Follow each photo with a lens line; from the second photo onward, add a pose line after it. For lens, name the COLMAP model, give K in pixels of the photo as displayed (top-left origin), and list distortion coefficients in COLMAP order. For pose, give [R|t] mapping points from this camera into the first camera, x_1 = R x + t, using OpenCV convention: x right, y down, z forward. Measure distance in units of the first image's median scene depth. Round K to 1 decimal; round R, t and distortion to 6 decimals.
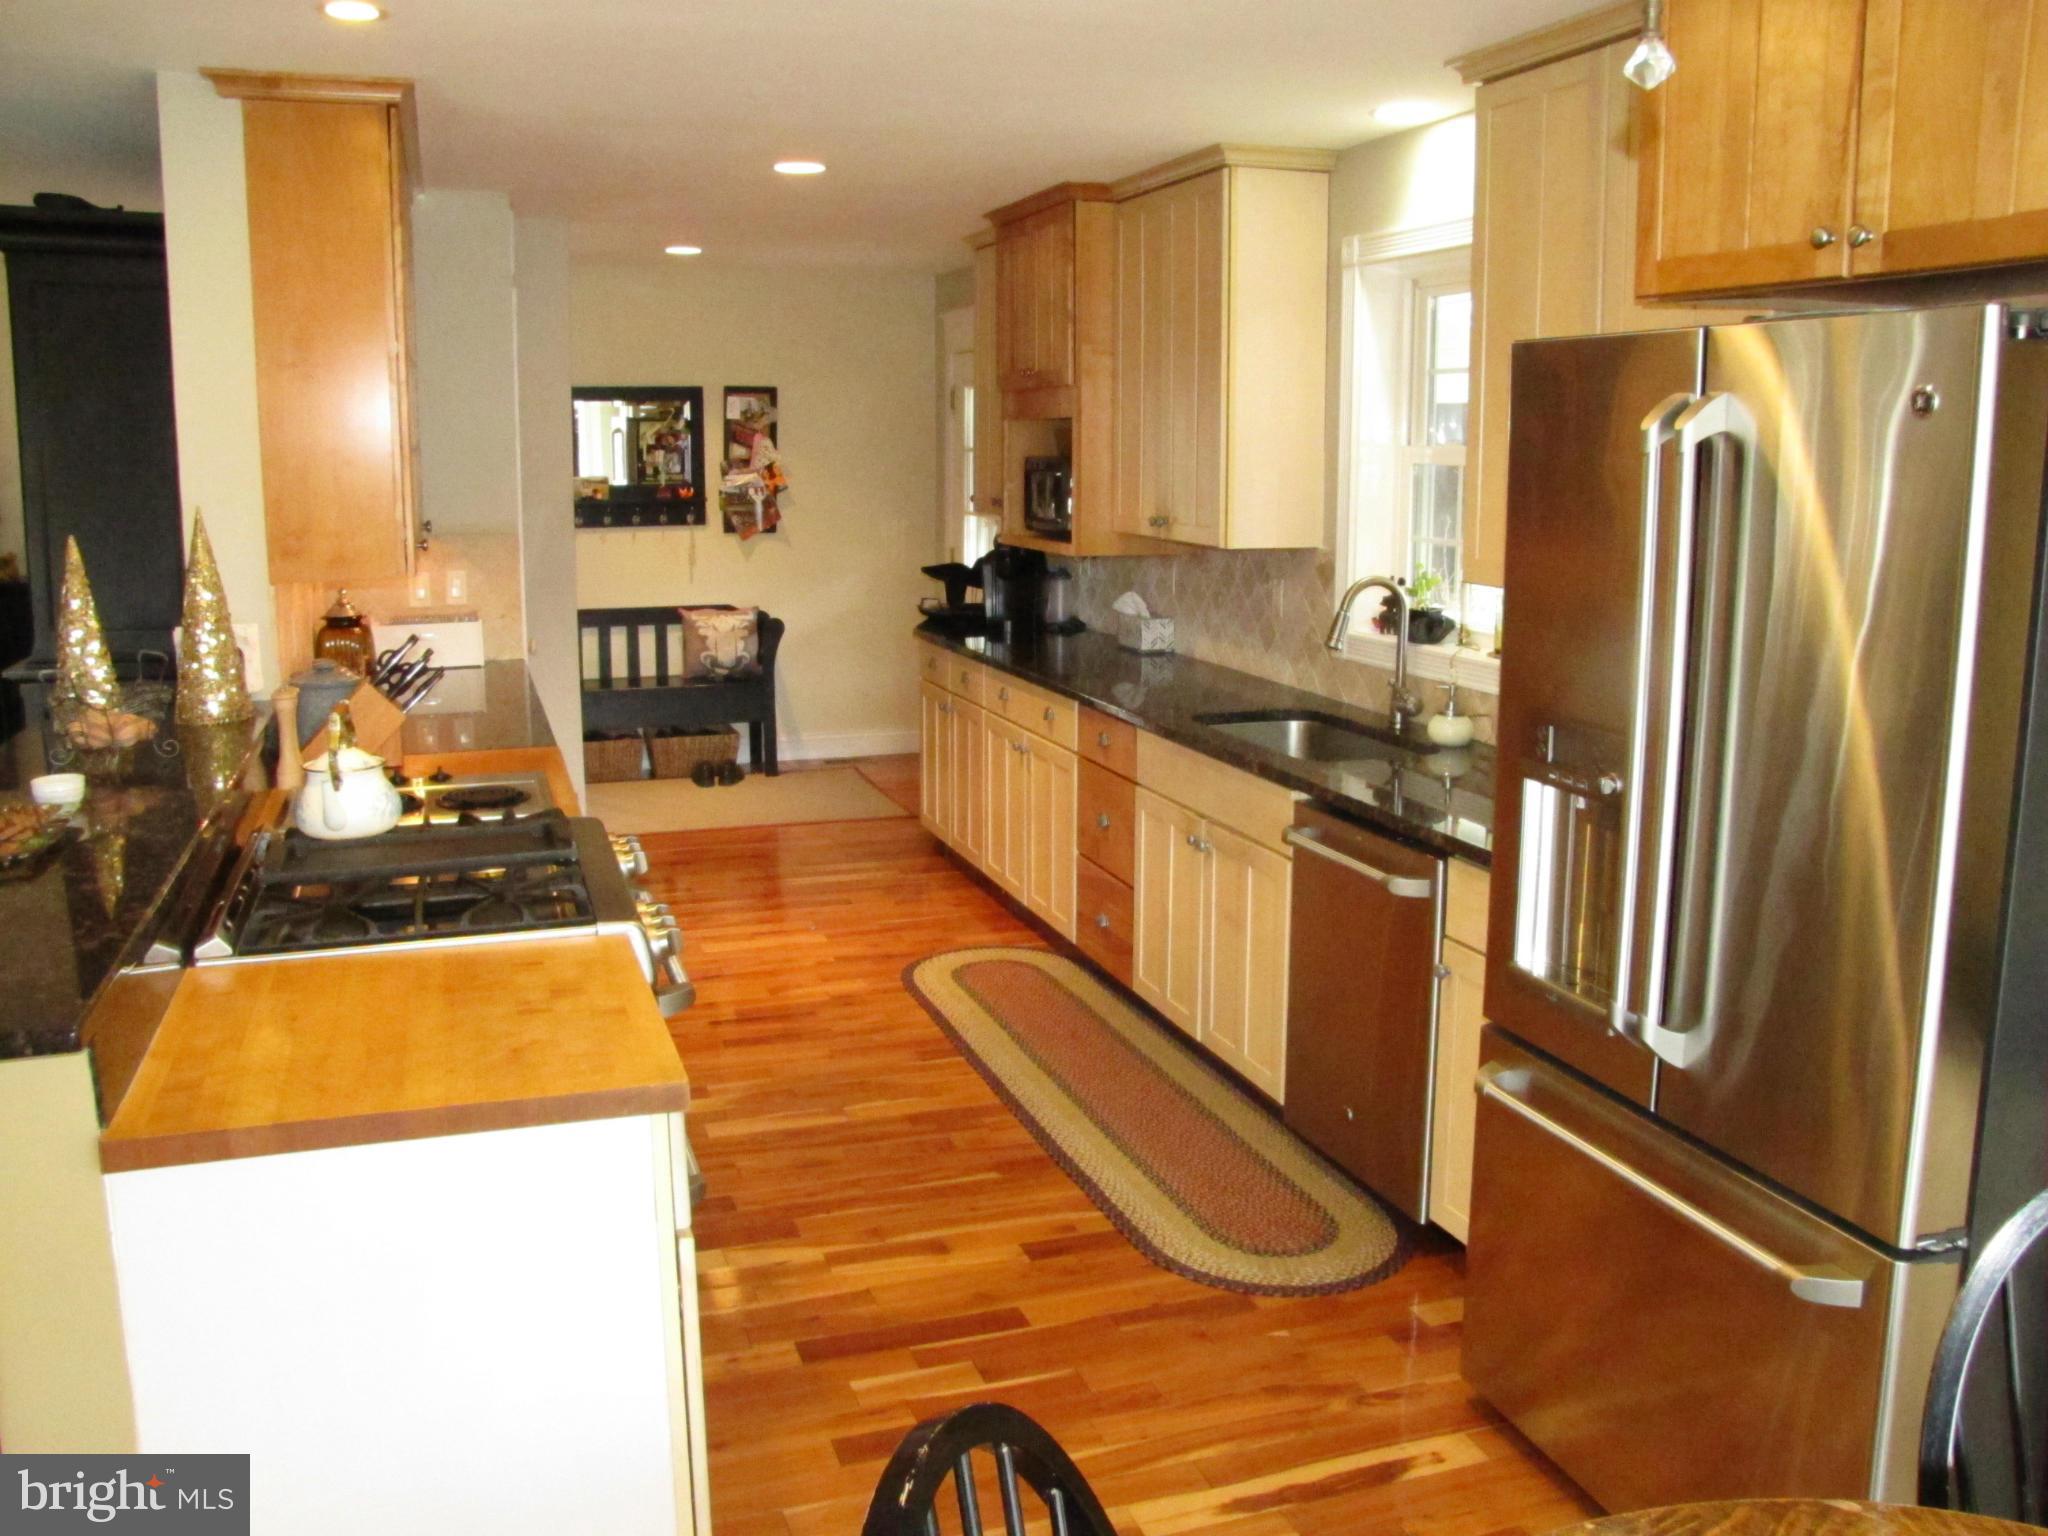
lens RADIAL K [[1745.7, 0, 1025.9], [0, 1745.7, 764.0], [0, 0, 1]] dist [-0.094099, -0.006691]
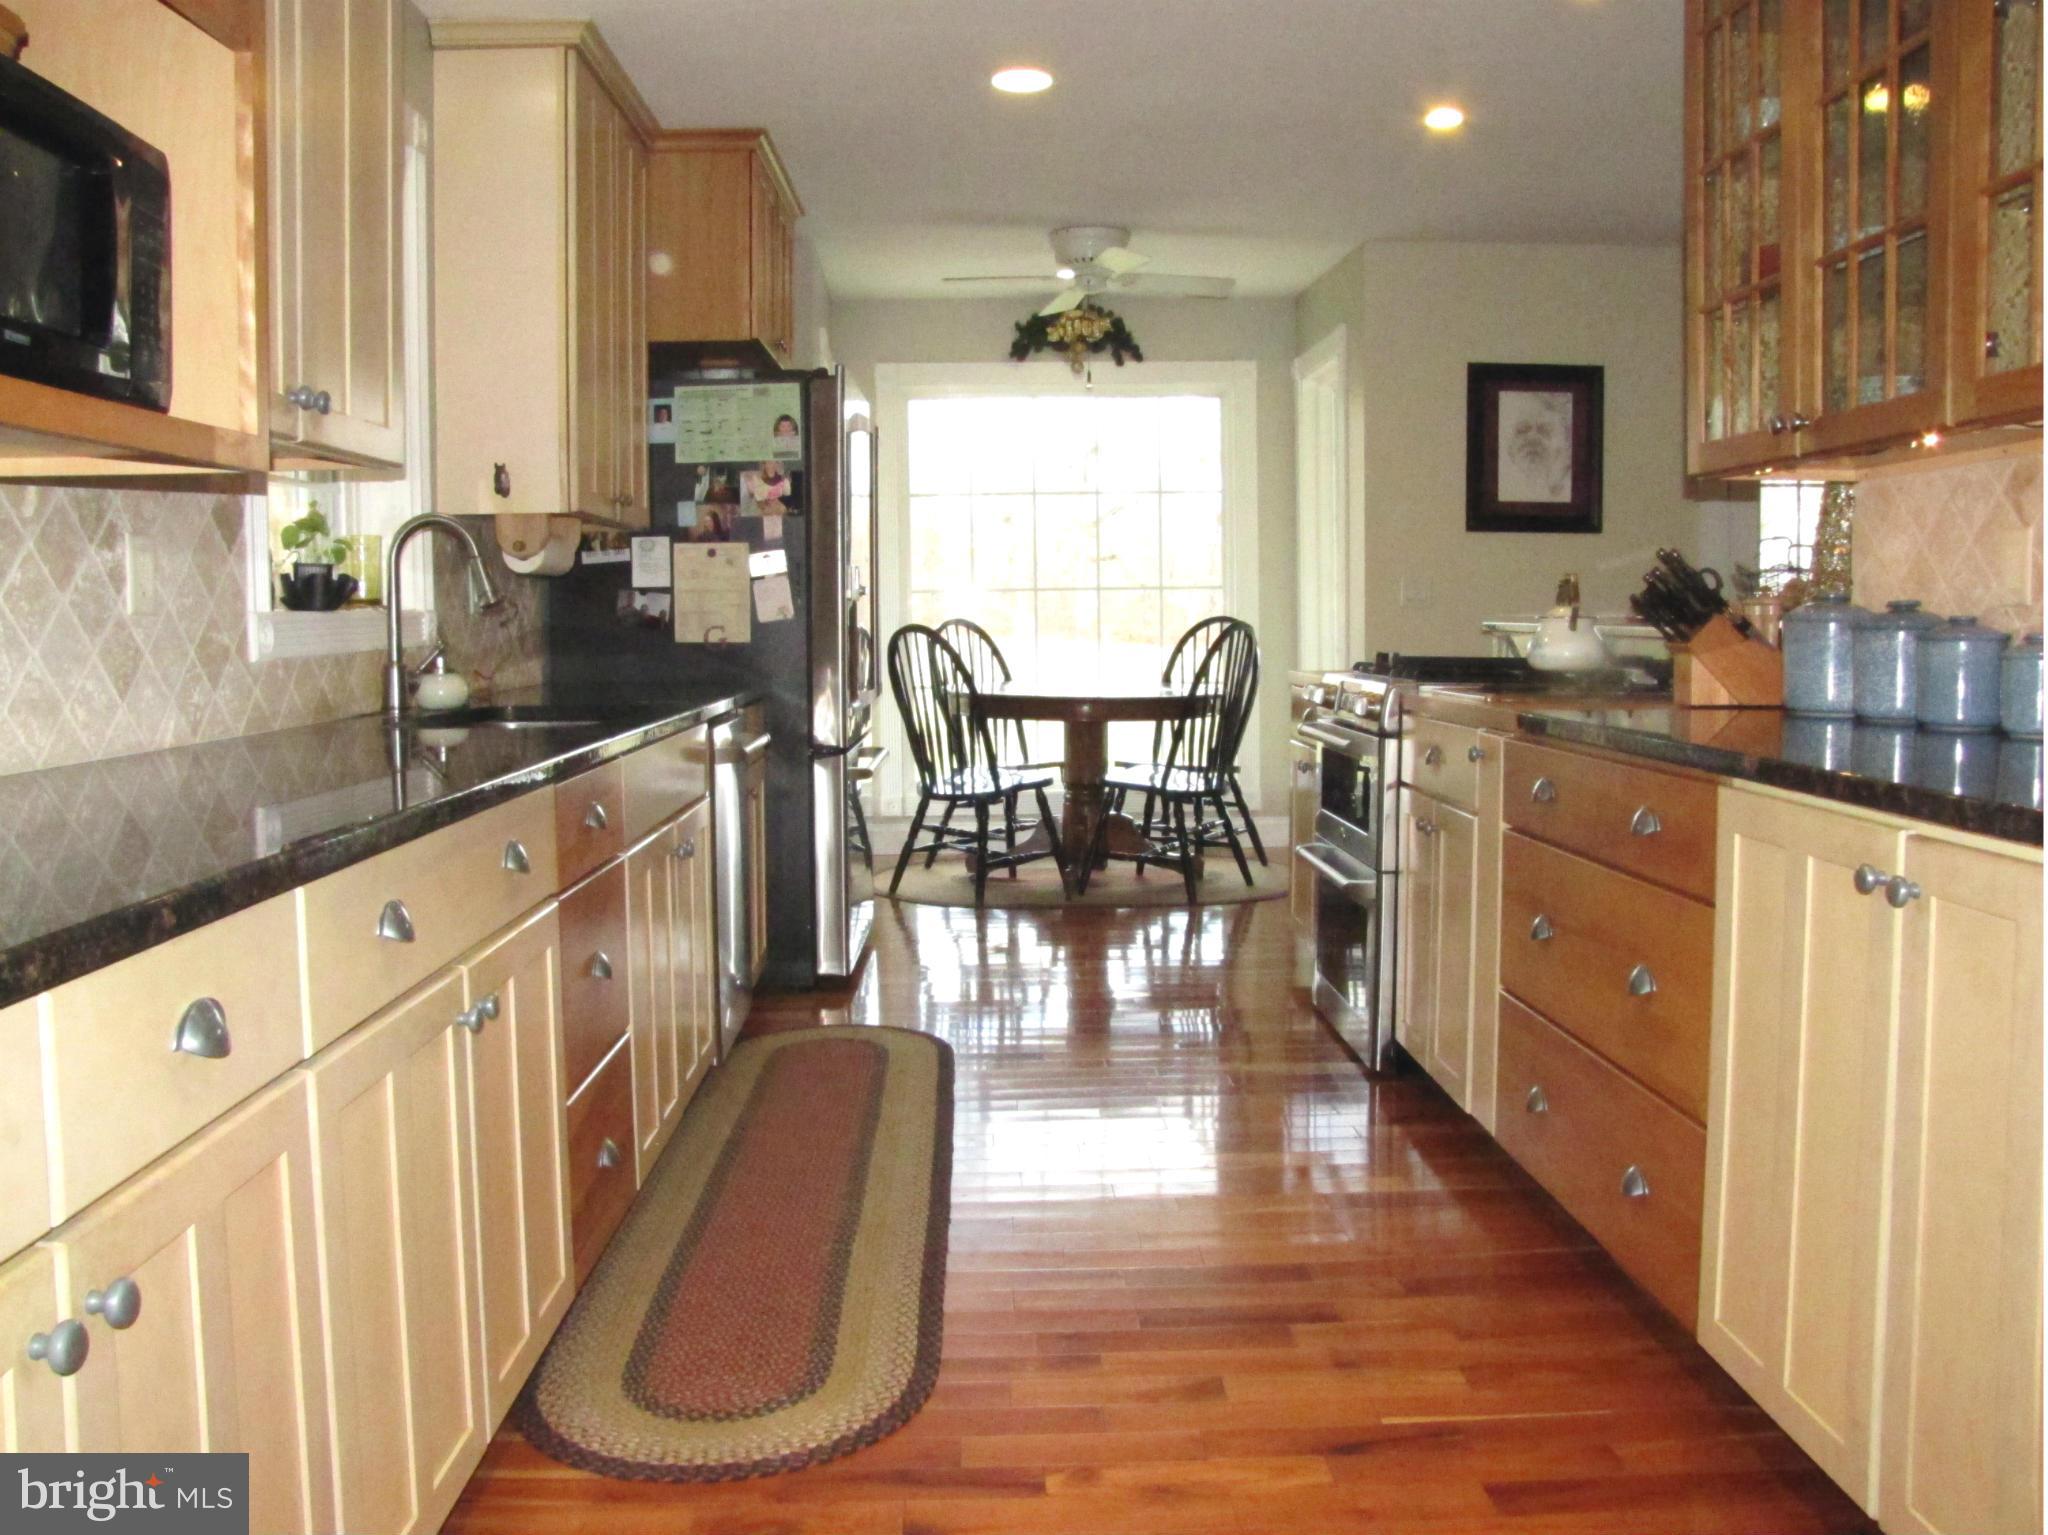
lens RADIAL K [[1745.7, 0, 1023.9], [0, 1745.7, 759.3], [0, 0, 1]] dist [-0.094099, -0.006691]
pose [[-0.954255, -0.023616, 0.298061, -0.226575], [0.057737, 0.963558, 0.261193, -0.154300], [-0.293367, 0.266454, -0.918117, 1.365925]]
